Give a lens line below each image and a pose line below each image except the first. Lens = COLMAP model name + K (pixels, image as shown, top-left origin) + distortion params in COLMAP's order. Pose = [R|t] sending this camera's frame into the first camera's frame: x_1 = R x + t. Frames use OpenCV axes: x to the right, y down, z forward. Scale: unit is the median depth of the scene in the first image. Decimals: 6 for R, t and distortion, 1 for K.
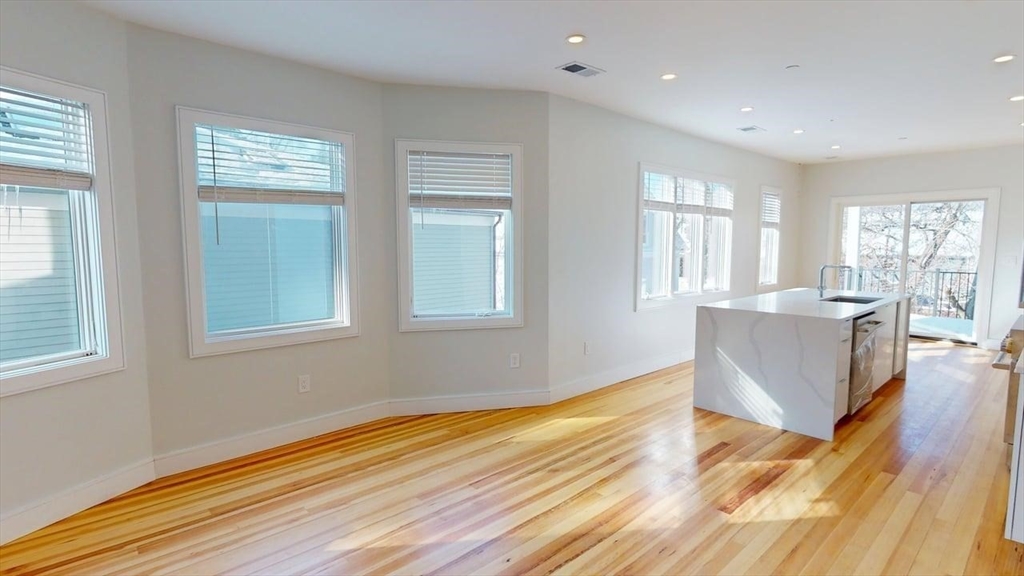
lens RADIAL K [[495.8, 0, 519.4], [0, 495.8, 287.3], [0, 0, 1]] dist [-0.002112, -0.000593]
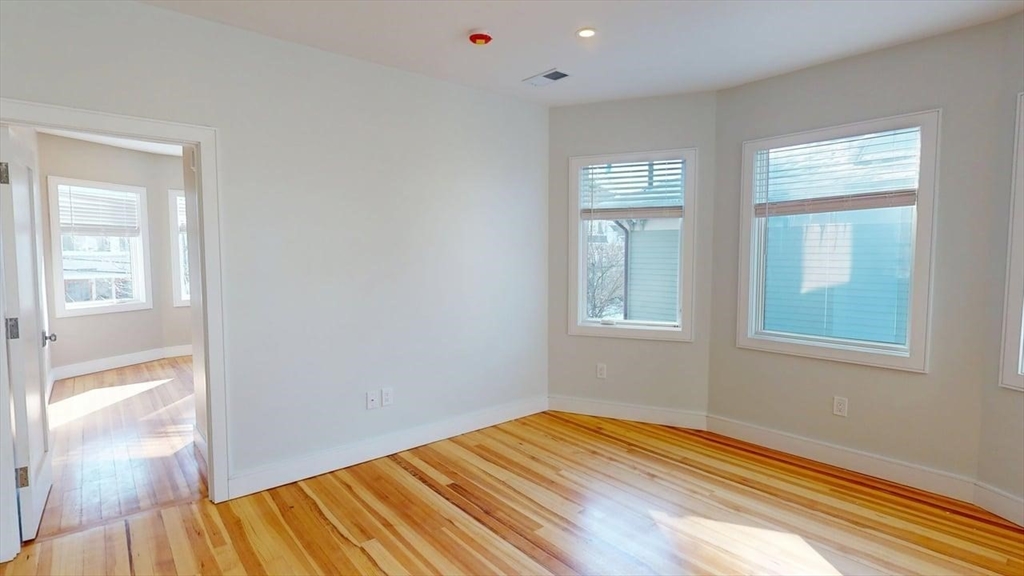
lens RADIAL K [[495.8, 0, 519.4], [0, 495.8, 287.3], [0, 0, 1]] dist [-0.002112, -0.000593]
pose [[-0.031016, 0.061506, -0.997625, 0.562196], [-0.092001, 0.993692, 0.064123, -0.031834], [0.995276, 0.093771, -0.025161, 0.482616]]
